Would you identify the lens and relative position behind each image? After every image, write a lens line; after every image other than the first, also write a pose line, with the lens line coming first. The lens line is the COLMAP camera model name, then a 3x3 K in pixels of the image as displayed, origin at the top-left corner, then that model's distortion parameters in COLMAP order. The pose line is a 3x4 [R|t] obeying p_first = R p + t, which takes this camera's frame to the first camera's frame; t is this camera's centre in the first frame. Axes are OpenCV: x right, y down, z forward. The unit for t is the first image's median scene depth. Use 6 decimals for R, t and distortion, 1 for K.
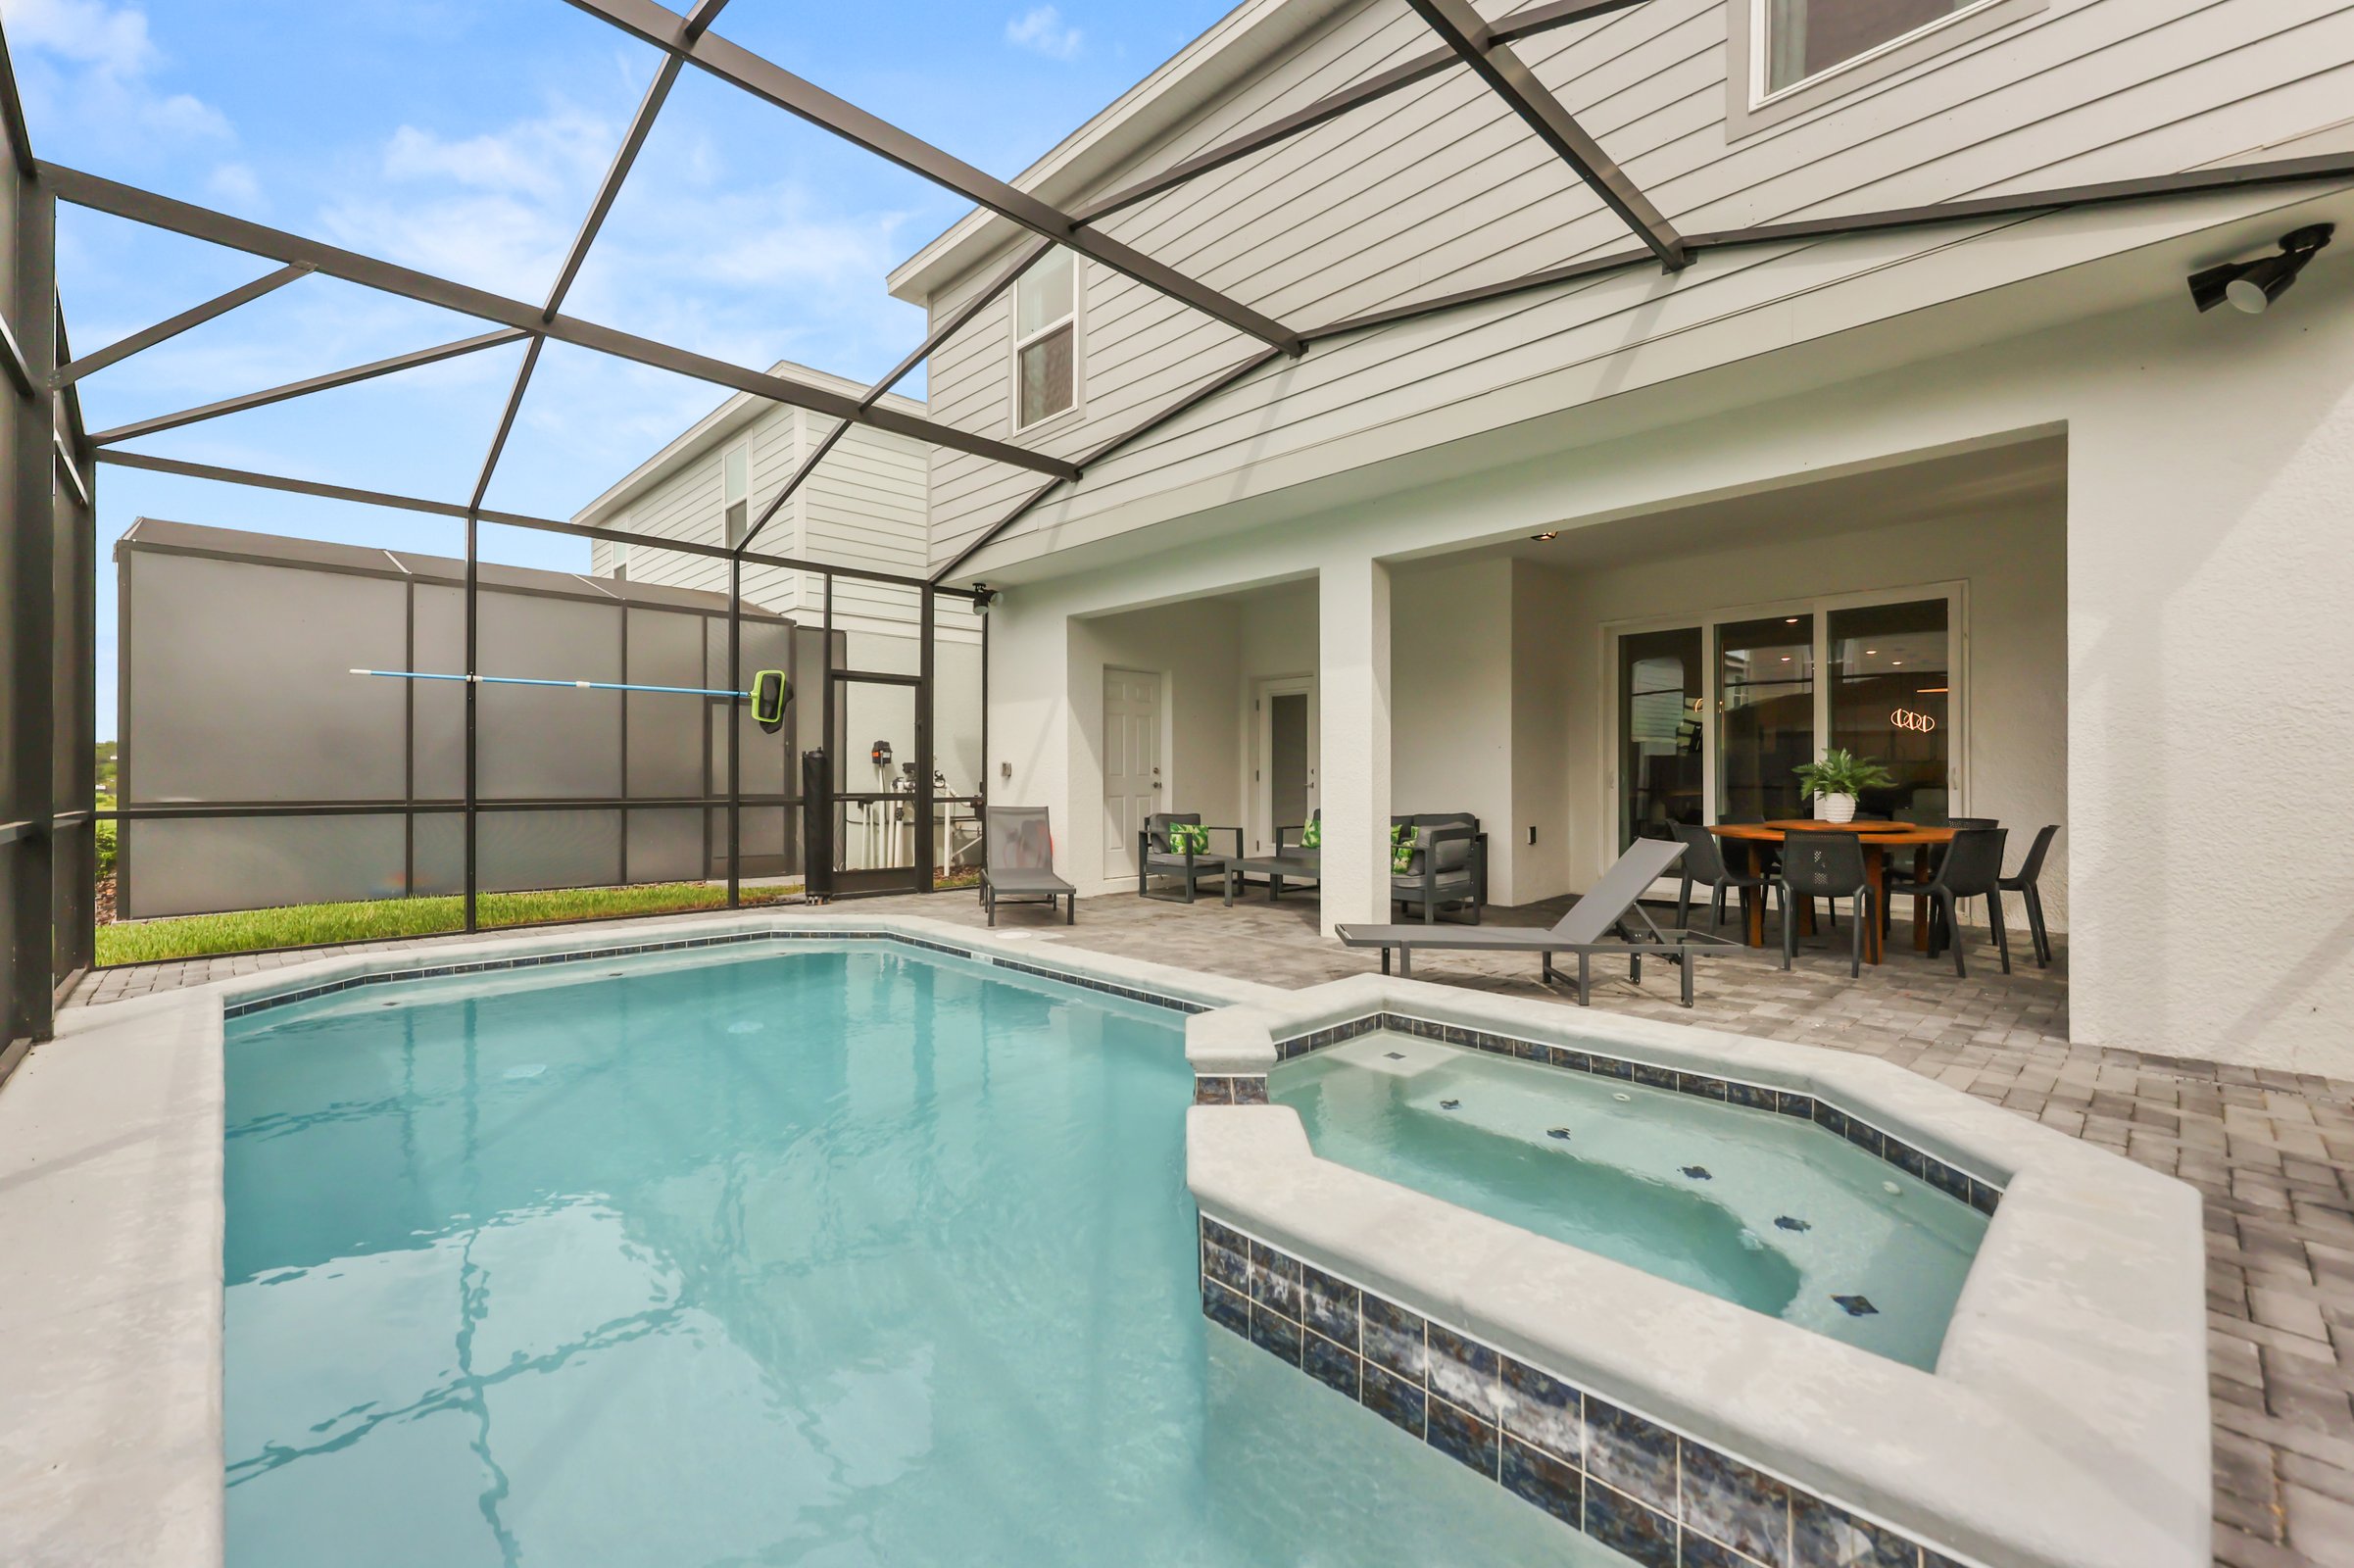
lens RADIAL K [[969.3, 0, 1174.8], [0, 969.3, 779.1], [0, 0, 1]] dist [0.002215, -0.000567]
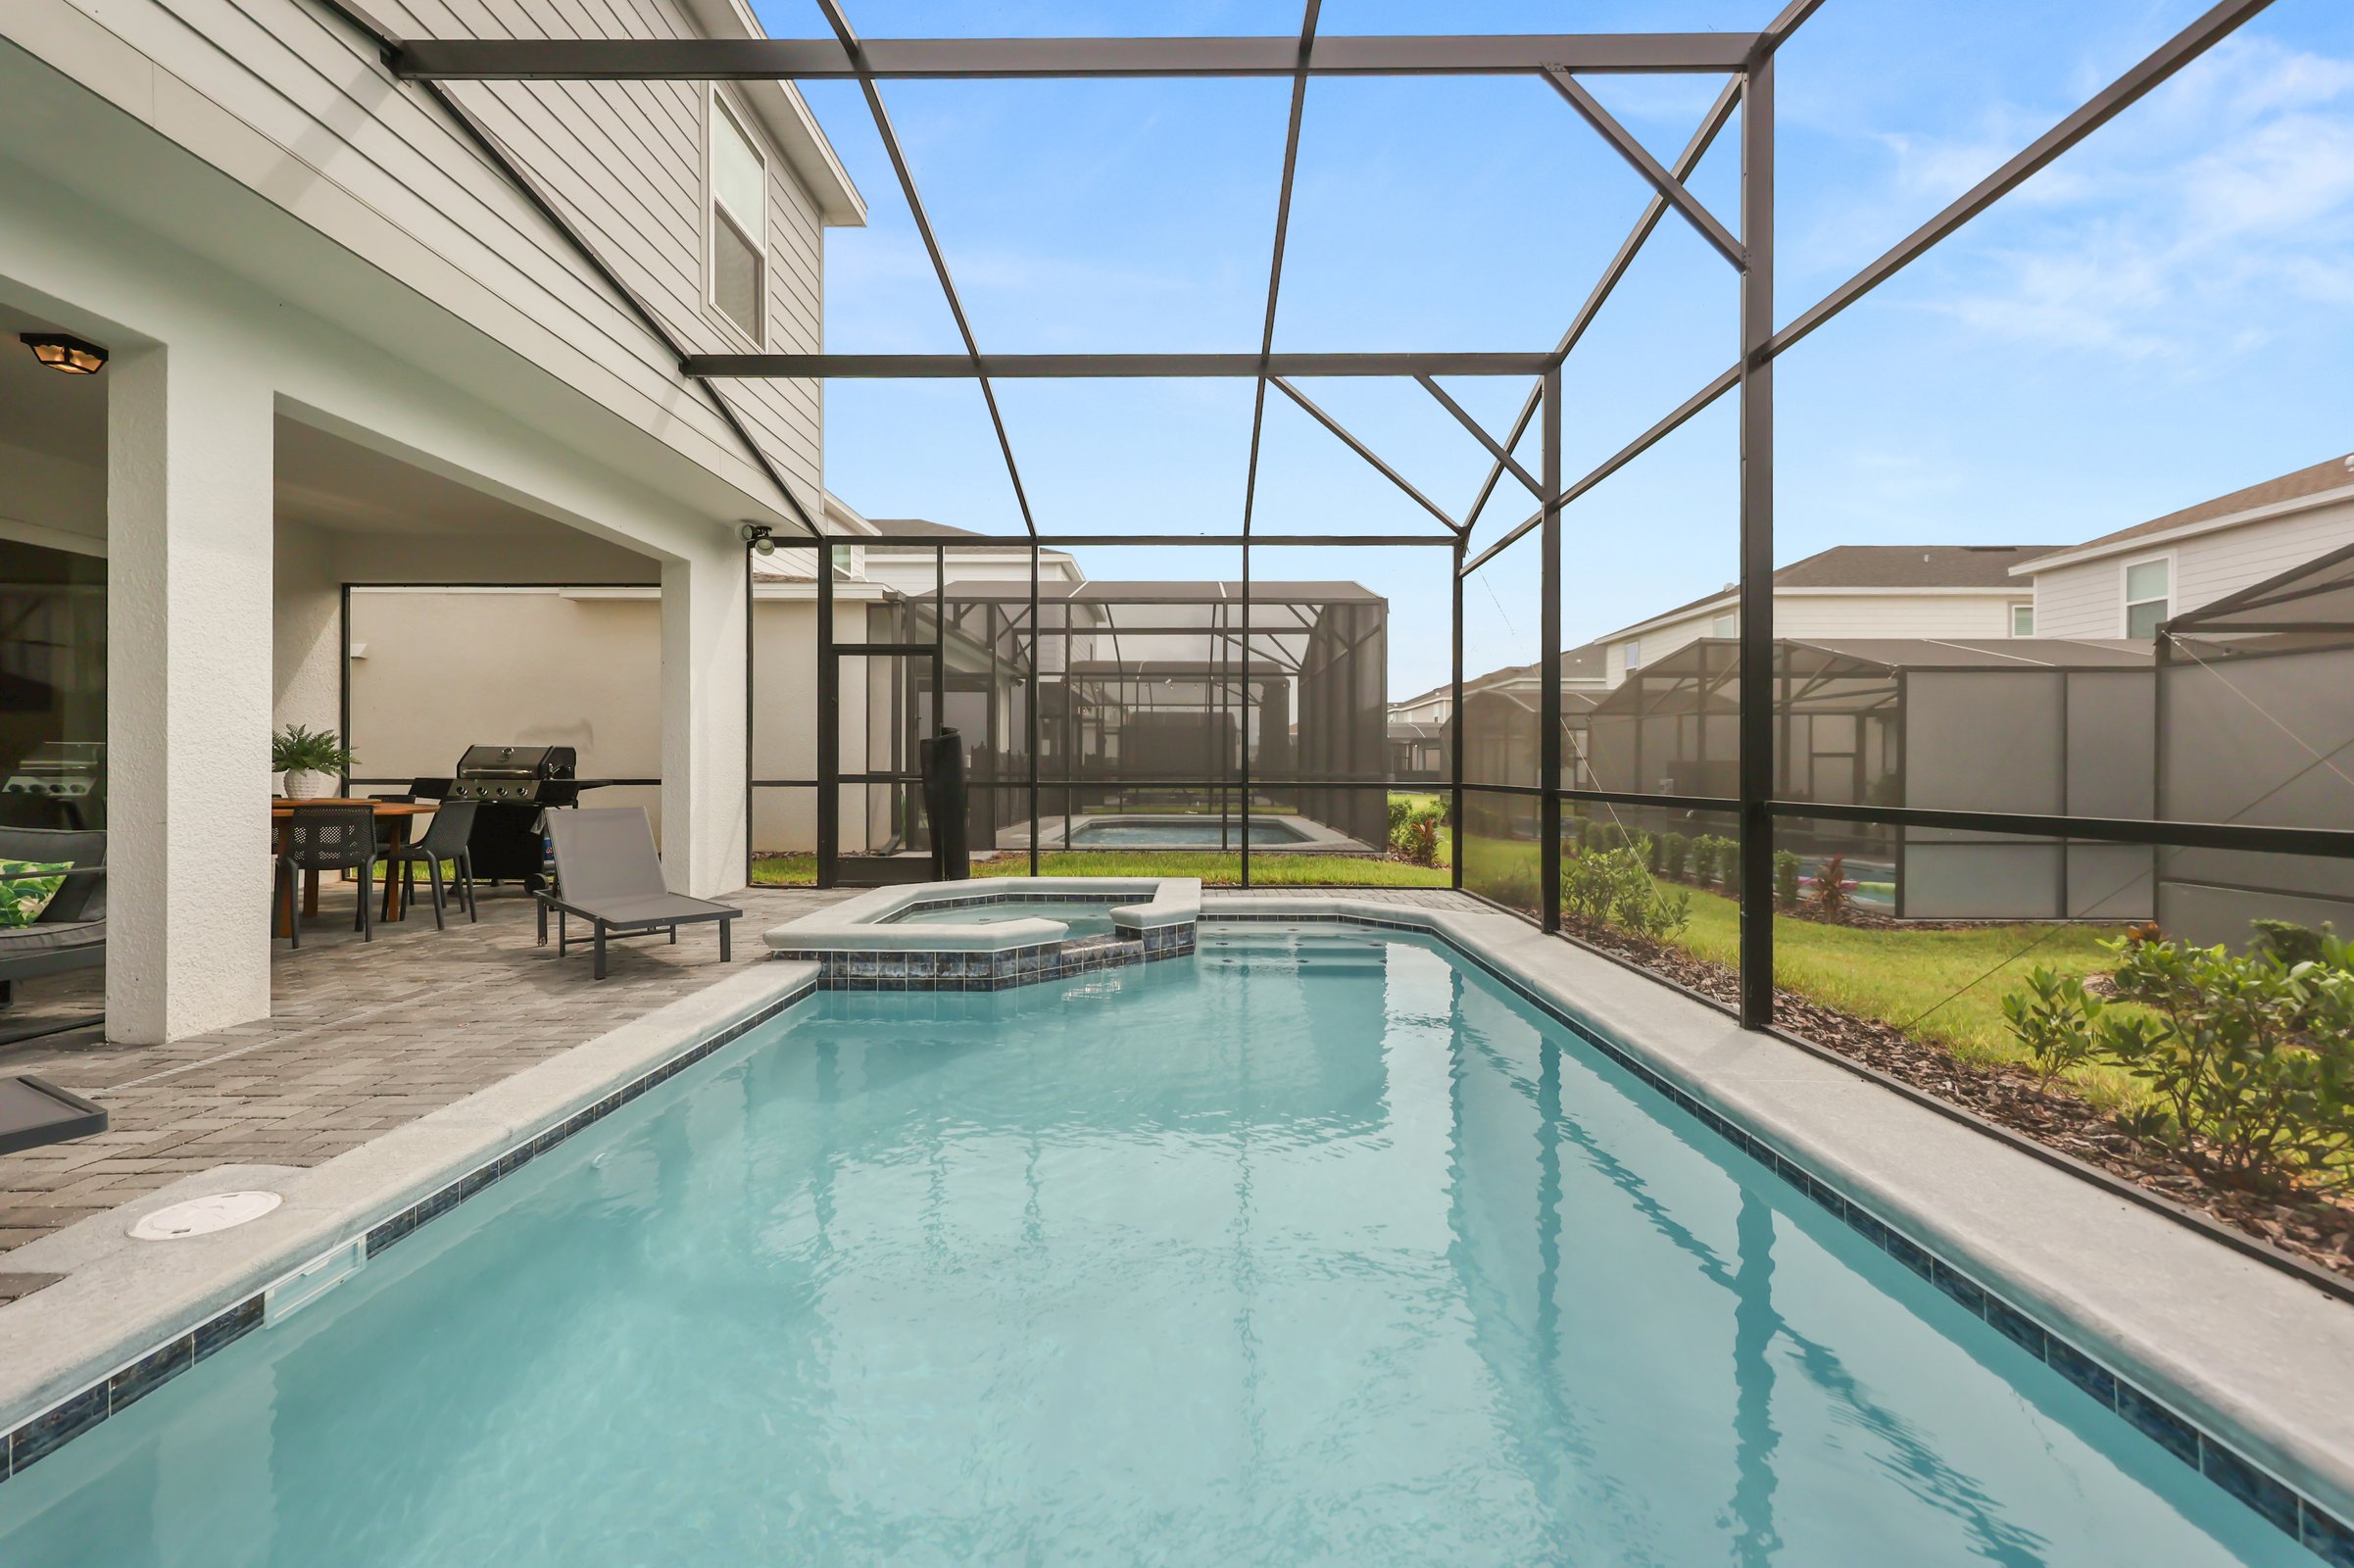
lens RADIAL K [[969.3, 0, 1178.0], [0, 969.3, 773.7], [0, 0, 1]] dist [0.002215, -0.000567]
pose [[-0.706923, -0.003768, 0.707280, -0.654529], [-0.000182, 0.999987, 0.005145, 0.012192], [-0.707290, 0.003508, -0.706914, 1.052894]]
